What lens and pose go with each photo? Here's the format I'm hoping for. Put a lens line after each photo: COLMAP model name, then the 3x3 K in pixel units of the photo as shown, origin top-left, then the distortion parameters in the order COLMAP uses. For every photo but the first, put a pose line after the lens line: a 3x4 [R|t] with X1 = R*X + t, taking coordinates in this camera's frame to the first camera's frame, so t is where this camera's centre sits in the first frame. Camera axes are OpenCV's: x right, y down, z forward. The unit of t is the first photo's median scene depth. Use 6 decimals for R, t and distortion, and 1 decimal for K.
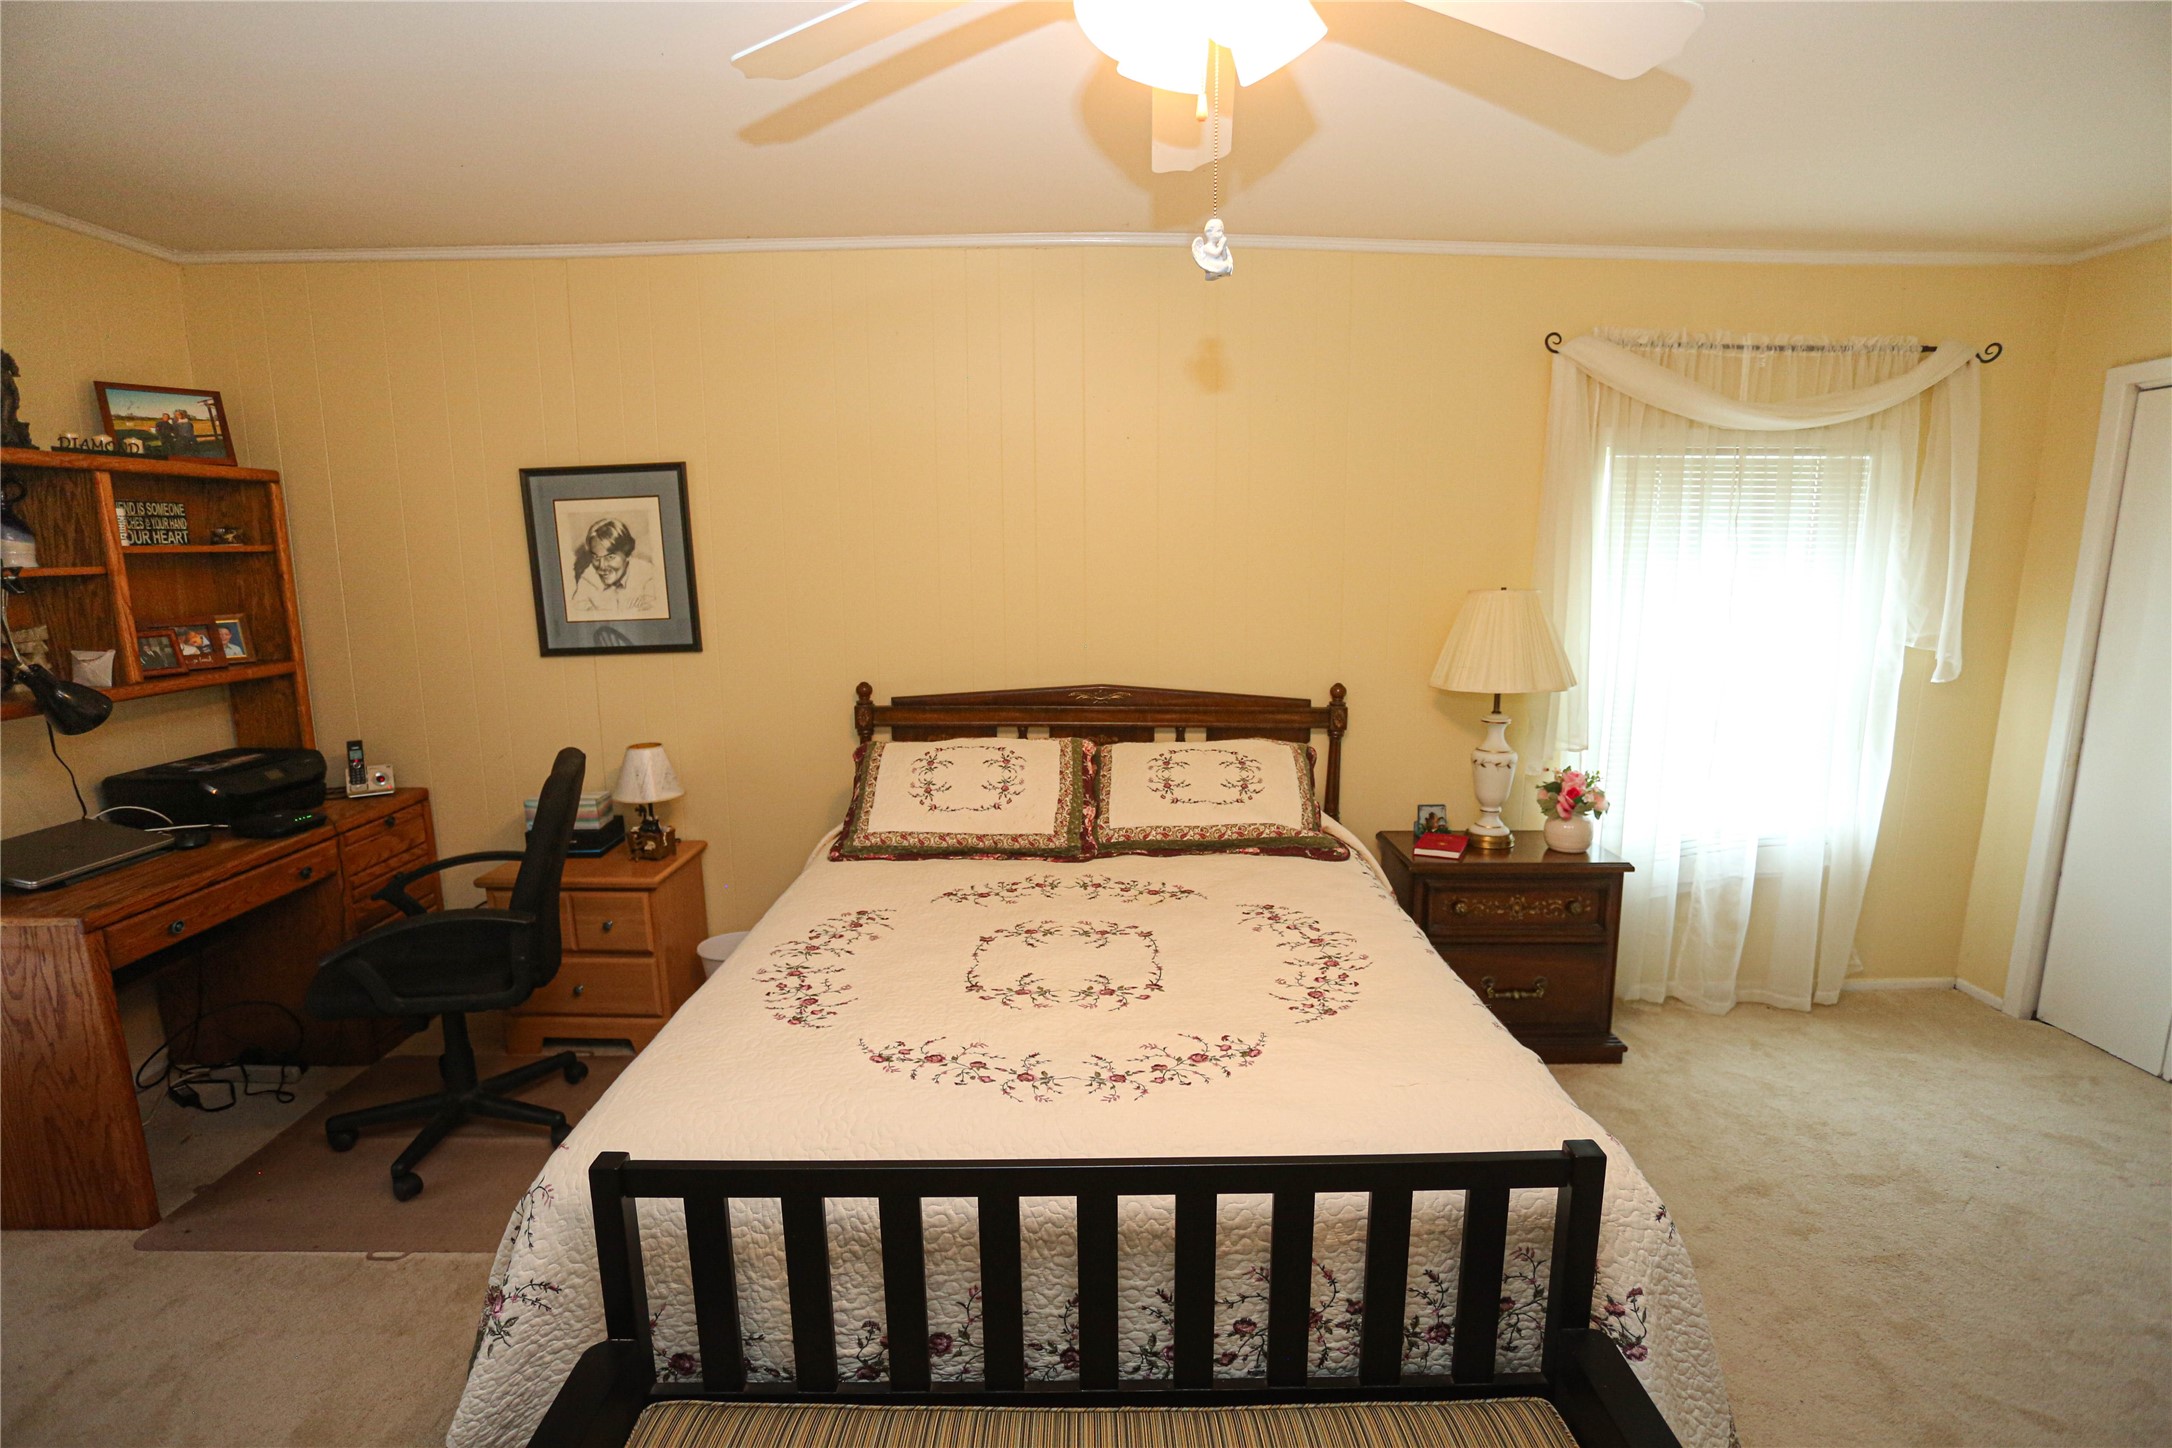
lens RADIAL K [[1057.6, 0, 1087.7], [0, 1057.6, 705.0], [0, 0, 1]] dist [-0.044781, 0.010673]
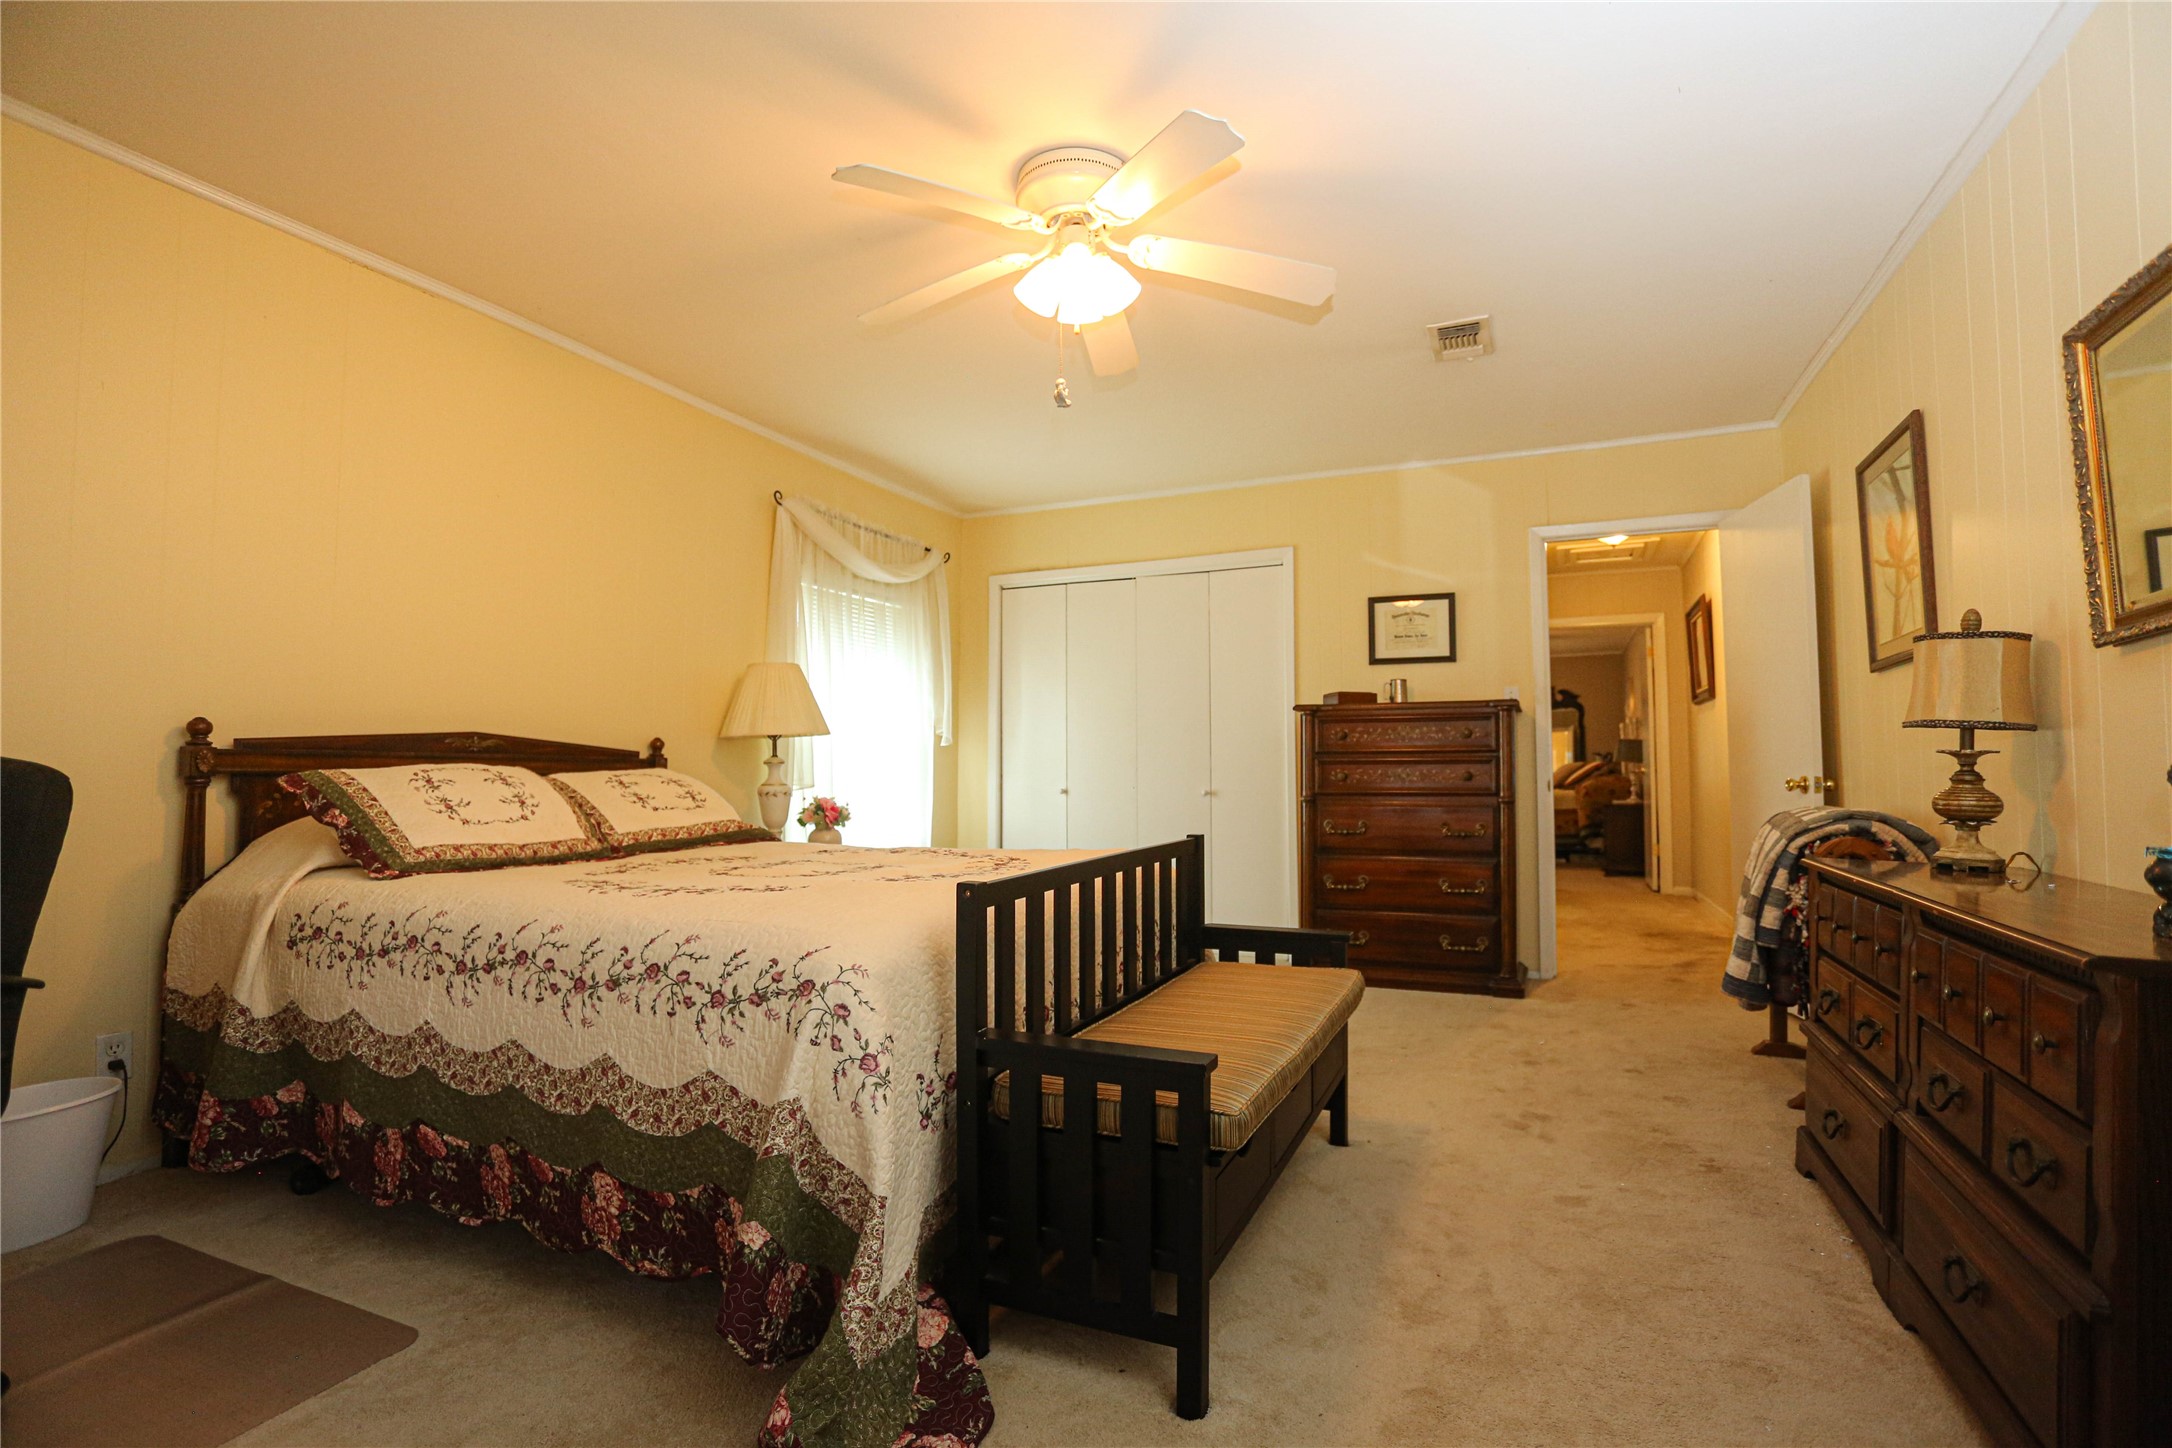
lens RADIAL K [[1057.6, 0, 1086.8], [0, 1057.6, 725.2], [0, 0, 1]] dist [-0.044781, 0.010673]
pose [[0.412879, 0.037632, 0.910008, -0.659563], [0.137466, 0.985125, -0.103108, 0.159209], [-0.900352, 0.167666, 0.401565, 0.105857]]
